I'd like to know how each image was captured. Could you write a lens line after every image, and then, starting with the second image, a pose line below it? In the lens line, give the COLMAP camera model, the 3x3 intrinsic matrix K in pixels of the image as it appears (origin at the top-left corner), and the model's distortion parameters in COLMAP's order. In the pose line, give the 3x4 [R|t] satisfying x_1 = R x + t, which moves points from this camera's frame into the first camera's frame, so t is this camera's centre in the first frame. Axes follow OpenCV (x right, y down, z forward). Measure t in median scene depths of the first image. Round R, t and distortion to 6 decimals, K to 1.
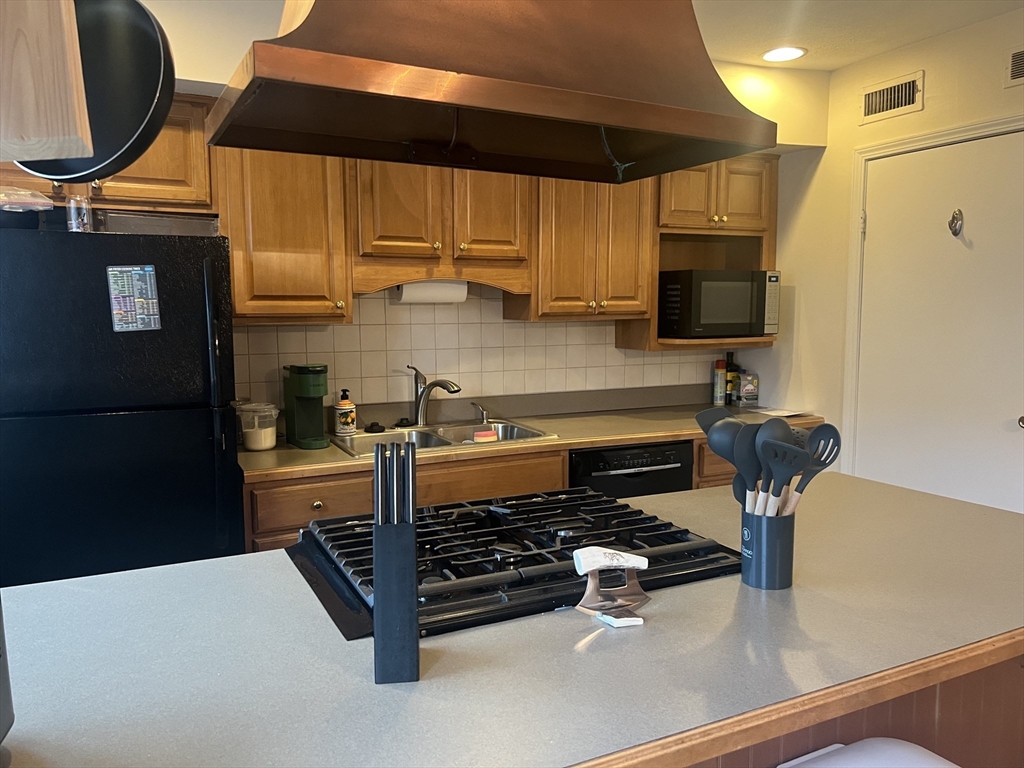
lens RADIAL K [[773.0, 0, 504.7], [0, 773.0, 389.1], [0, 0, 1]] dist [0.058912, -0.072794]
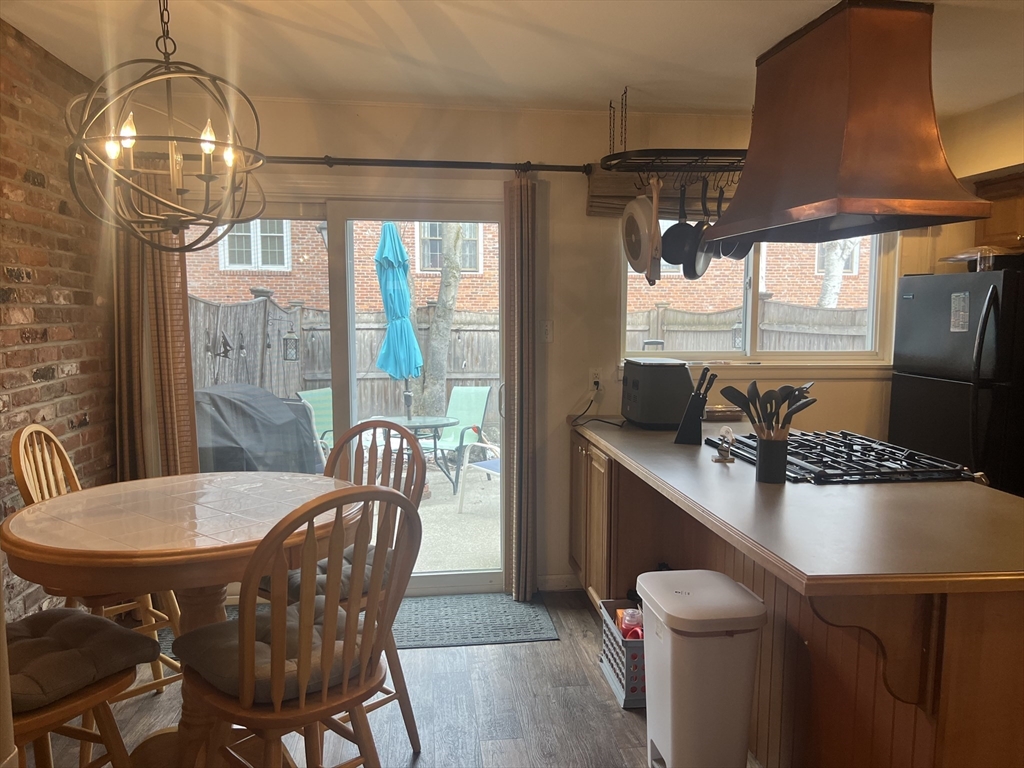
lens RADIAL K [[773.0, 0, 514.1], [0, 773.0, 392.1], [0, 0, 1]] dist [0.058912, -0.072794]
pose [[-0.330218, 0.097984, -0.938805, 1.001780], [-0.106539, 0.984373, 0.140214, -0.058164], [0.937873, 0.146321, -0.314618, 0.472625]]
